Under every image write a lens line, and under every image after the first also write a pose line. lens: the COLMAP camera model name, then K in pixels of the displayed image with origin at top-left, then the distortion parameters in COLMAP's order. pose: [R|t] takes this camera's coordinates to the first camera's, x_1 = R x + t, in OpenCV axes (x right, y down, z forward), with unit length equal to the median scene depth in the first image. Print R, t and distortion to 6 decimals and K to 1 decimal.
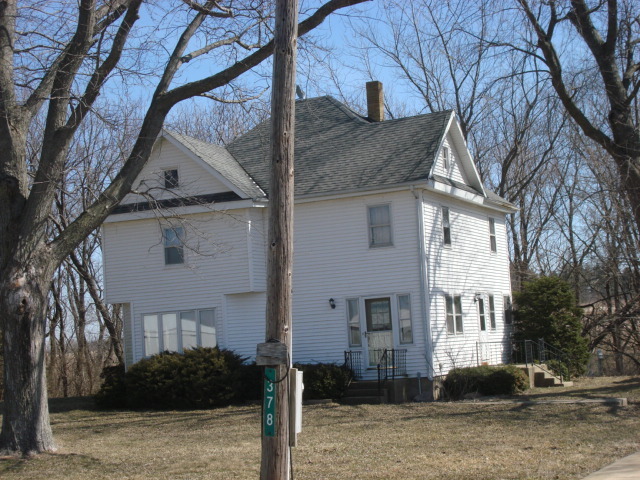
lens RADIAL K [[1175.9, 0, 320.0], [0, 1175.9, 240.0], [0, 0, 1]] dist [0.172659, -1.393585]
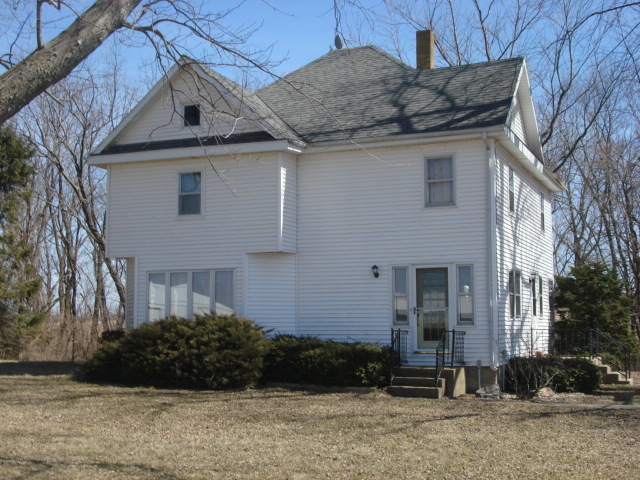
lens RADIAL K [[884.7, 0, 320.0], [0, 884.7, 240.0], [0, 0, 1]] dist [-0.022654, -0.043417]
pose [[0.997773, 0.062558, 0.023142, -0.044711], [-0.062279, 0.997980, -0.012570, 0.042005], [-0.023882, 0.011101, 0.999653, 0.373558]]
